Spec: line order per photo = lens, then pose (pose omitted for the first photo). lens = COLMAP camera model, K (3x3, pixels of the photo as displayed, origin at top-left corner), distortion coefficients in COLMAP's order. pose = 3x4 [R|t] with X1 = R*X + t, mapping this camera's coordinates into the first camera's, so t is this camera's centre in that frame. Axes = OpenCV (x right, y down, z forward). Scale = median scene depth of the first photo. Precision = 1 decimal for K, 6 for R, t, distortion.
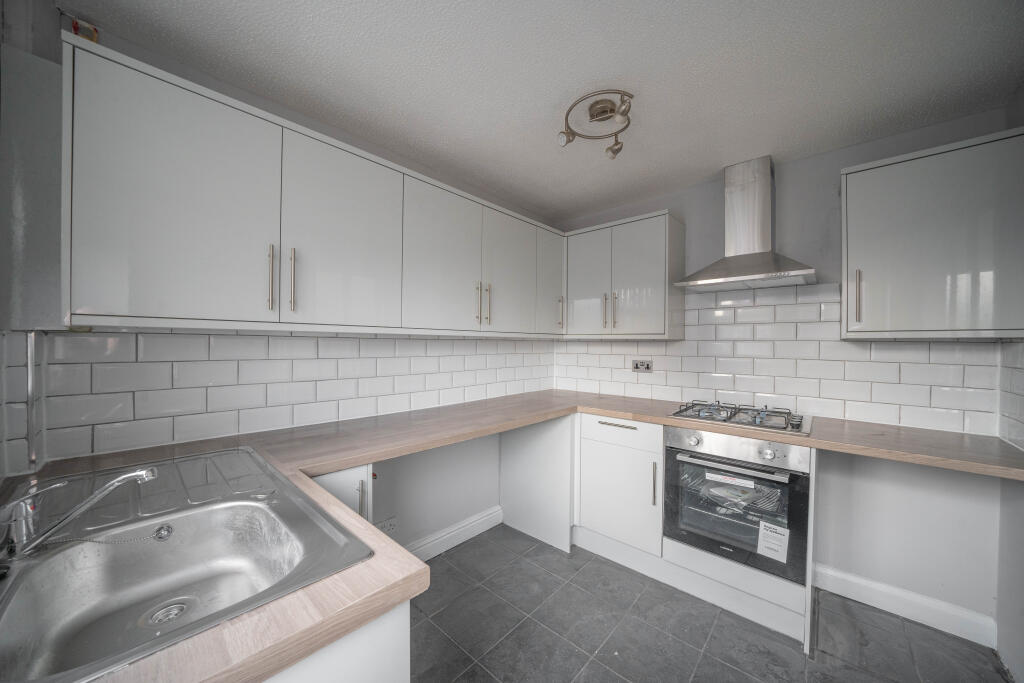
lens RADIAL K [[359.9, 0, 511.9], [0, 359.9, 349.3], [0, 0, 1]] dist [0.000193, 0.000004]
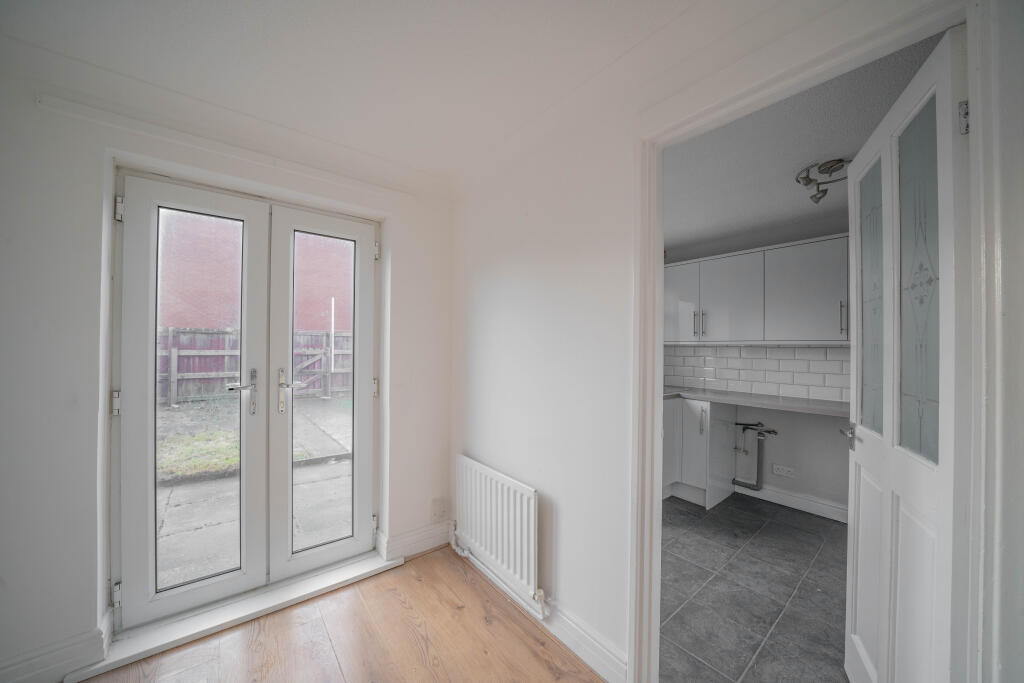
lens RADIAL K [[356.4, 0, 494.0], [0, 356.4, 341.8], [0, 0, 1]] dist [-0.030307, -0.000015]
pose [[-0.165247, -0.002166, -0.986250, 1.487543], [-0.007844, 0.999969, -0.000882, -0.045024], [0.986221, 0.007590, -0.165259, 0.021363]]
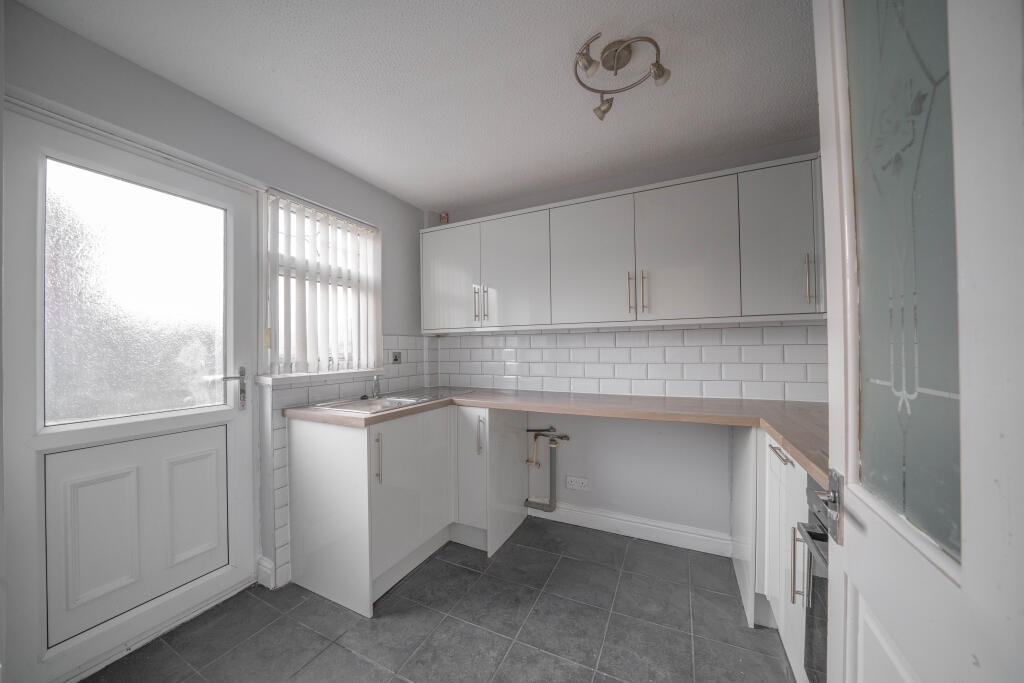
lens RADIAL K [[356.4, 0, 494.0], [0, 356.4, 341.8], [0, 0, 1]] dist [-0.030307, -0.000015]
pose [[0.265131, -0.006293, -0.964192, 0.873054], [0.010362, 0.999940, -0.003677, 0.005186], [0.964157, -0.009016, 0.265180, 0.441747]]
